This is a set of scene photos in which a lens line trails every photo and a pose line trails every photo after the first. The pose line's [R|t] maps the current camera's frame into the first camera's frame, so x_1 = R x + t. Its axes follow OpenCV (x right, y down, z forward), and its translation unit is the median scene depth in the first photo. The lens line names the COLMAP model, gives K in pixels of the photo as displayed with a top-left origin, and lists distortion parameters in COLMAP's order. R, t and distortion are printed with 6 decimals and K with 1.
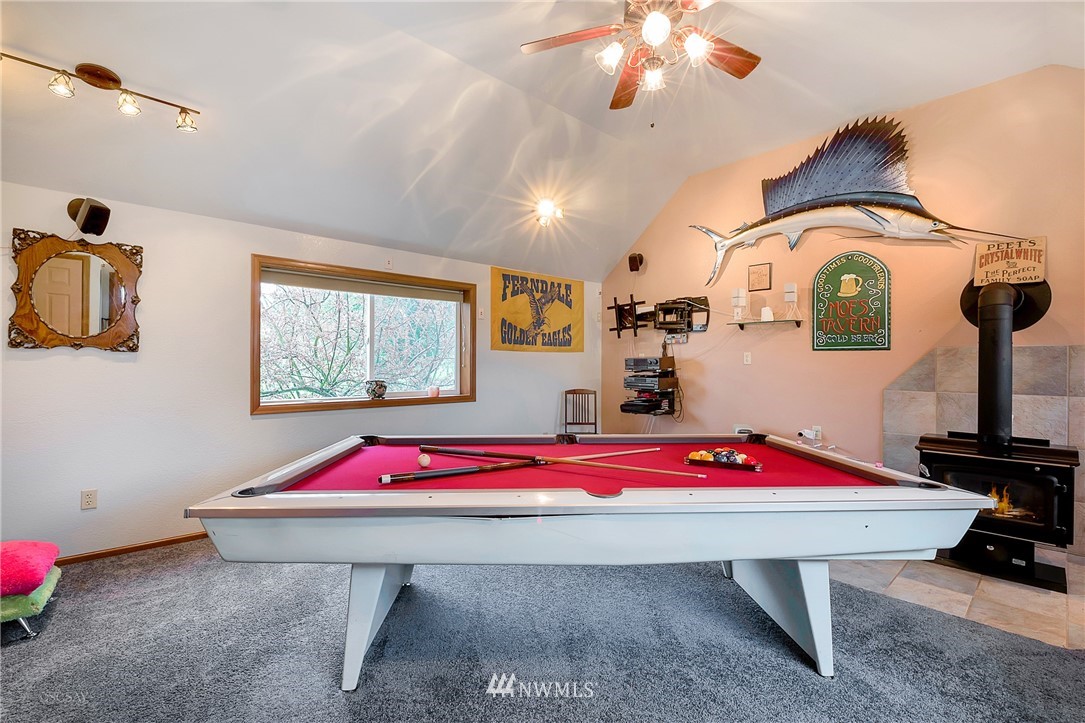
lens RADIAL K [[483.2, 0, 537.8], [0, 483.2, 361.1], [0, 0, 1]] dist [-0.002111, -0.000282]
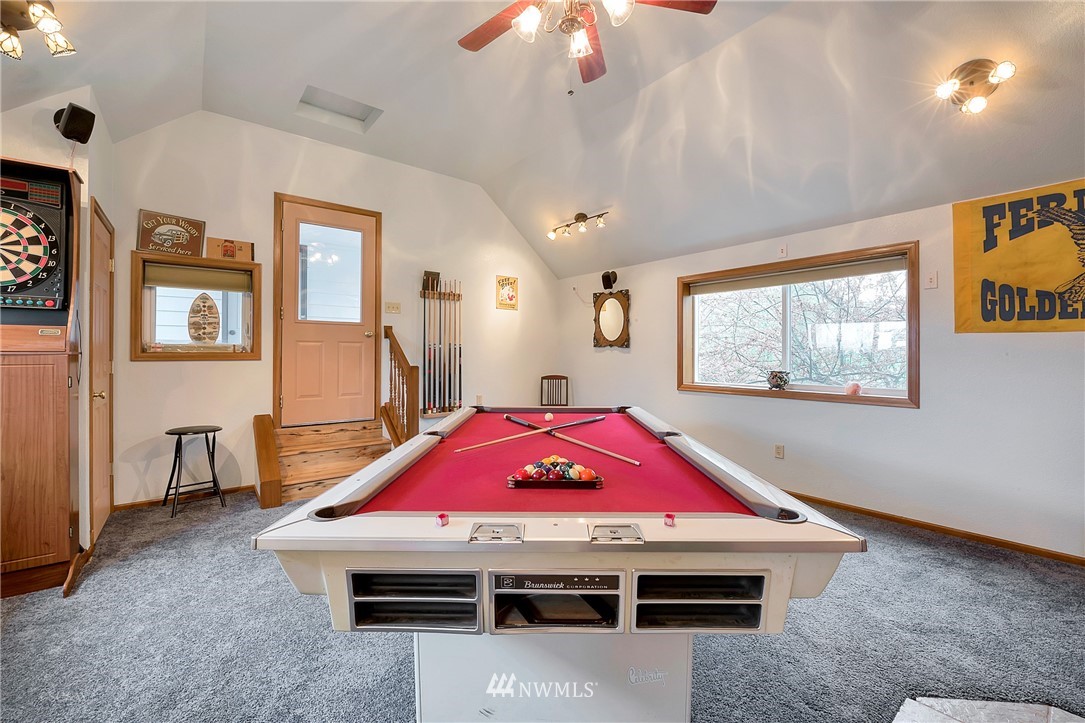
lens RADIAL K [[442.0, 0, 539.9], [0, 442.0, 356.5], [0, 0, 1]] dist [0.001127, 0.000019]
pose [[-0.057224, 0.001301, -0.998361, 0.539832], [0.001201, 0.999999, 0.001234, 0.007572], [0.998361, -0.001128, -0.057225, 0.487723]]
